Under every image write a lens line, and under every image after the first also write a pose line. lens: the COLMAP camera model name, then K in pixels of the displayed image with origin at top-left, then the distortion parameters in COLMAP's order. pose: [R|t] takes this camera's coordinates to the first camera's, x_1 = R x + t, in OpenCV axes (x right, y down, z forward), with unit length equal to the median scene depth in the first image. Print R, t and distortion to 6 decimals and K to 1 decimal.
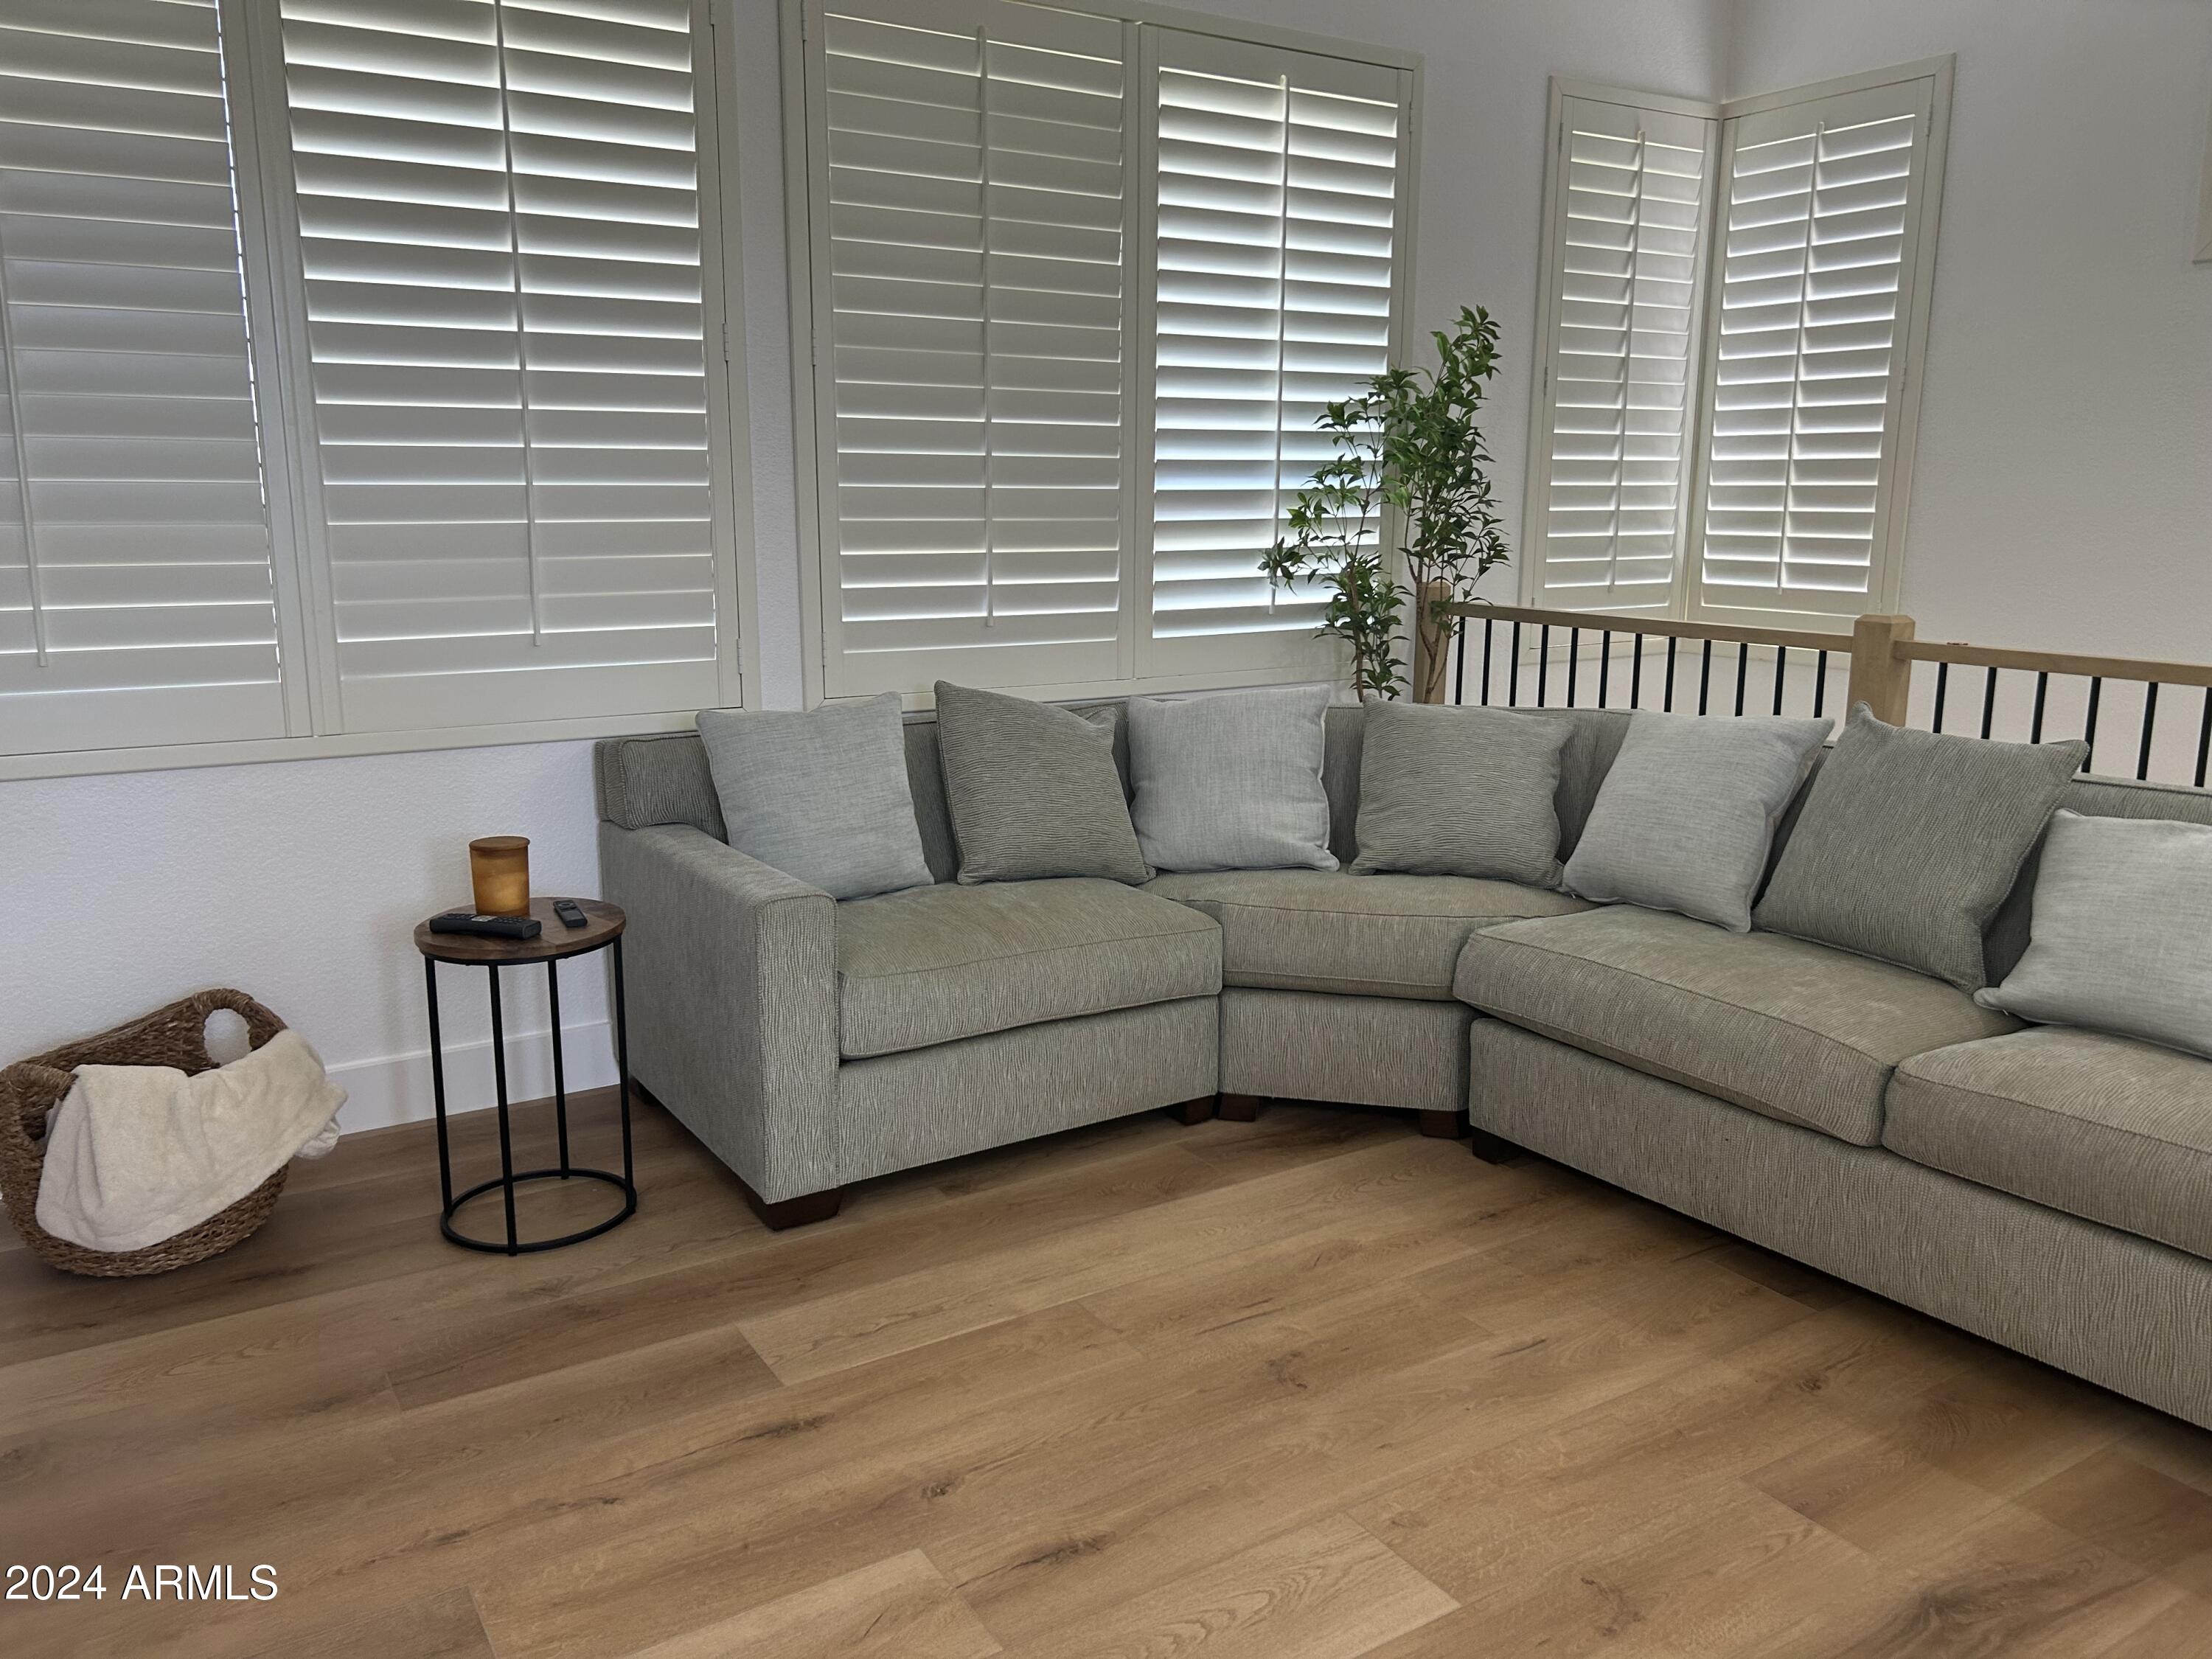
lens RADIAL K [[1675.6, 0, 1063.7], [0, 1675.6, 829.4], [0, 0, 1]] dist [0.049400, -0.061024]
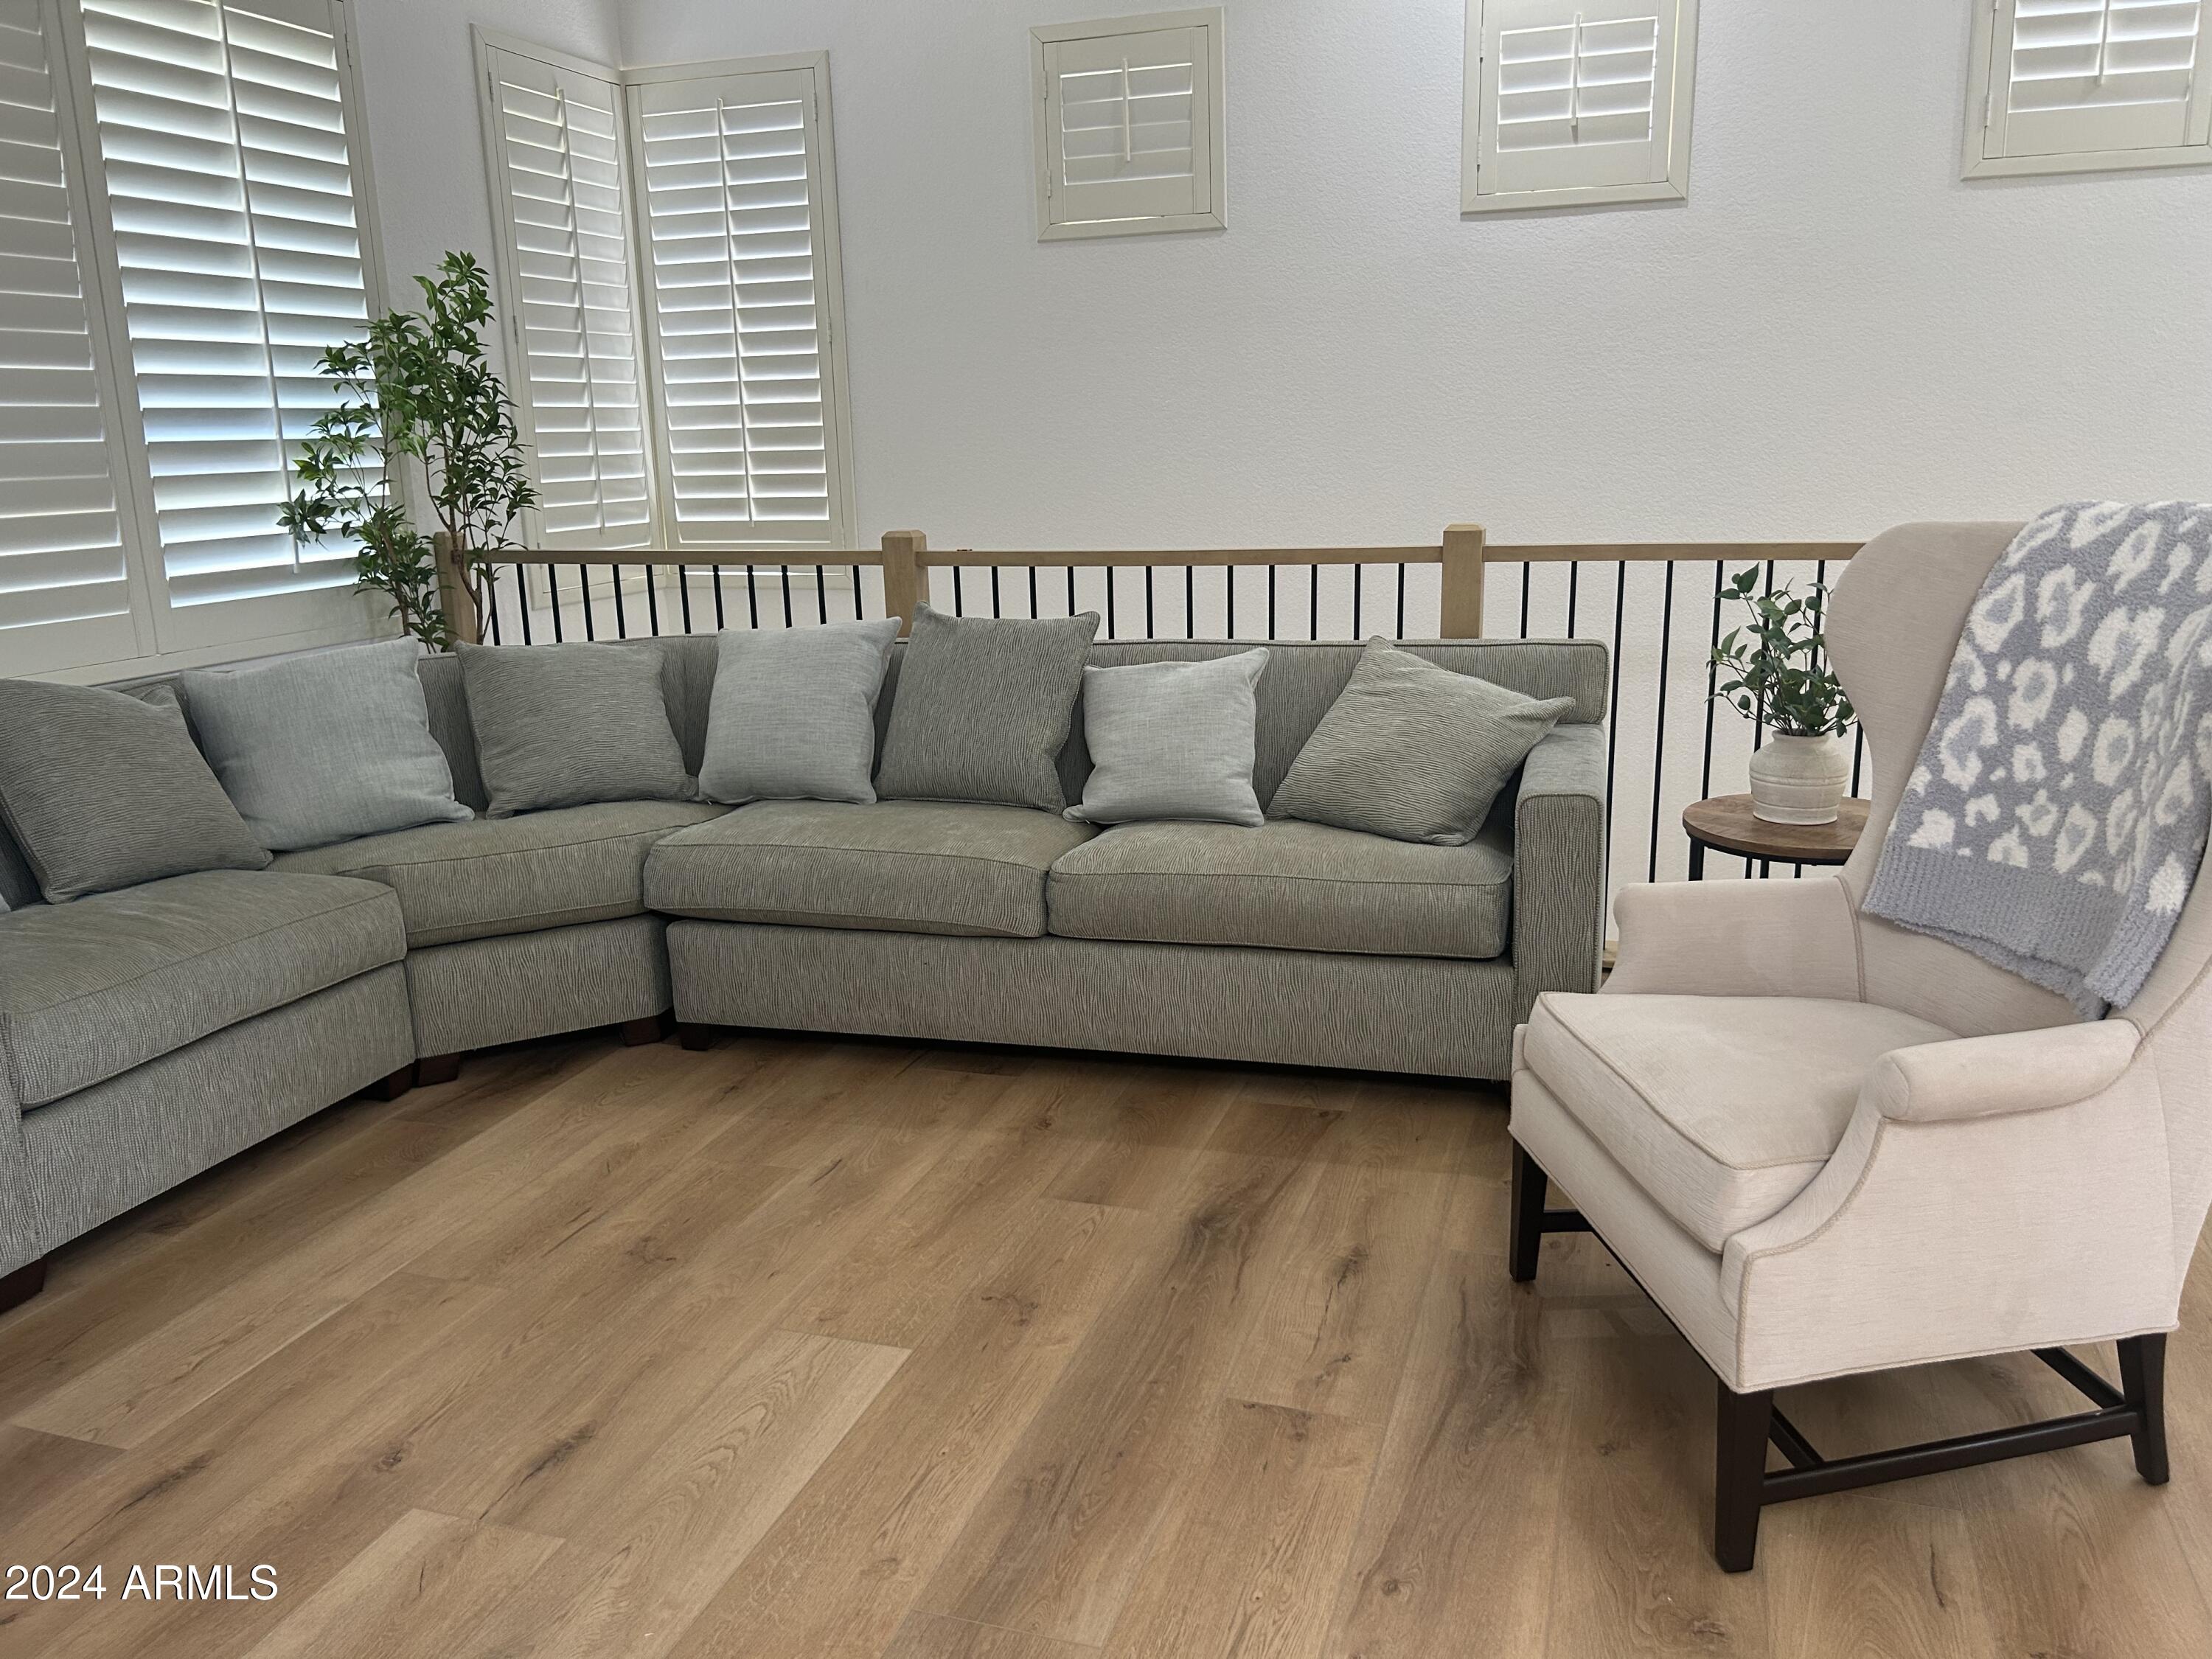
lens RADIAL K [[1701.4, 0, 1106.0], [0, 1701.4, 829.5], [0, 0, 1]] dist [0.050193, -0.056474]
pose [[0.766778, -0.169022, 0.619260, -0.201681], [0.155292, 0.984899, 0.076535, 0.012499], [-0.622845, 0.037481, 0.781447, -0.032249]]
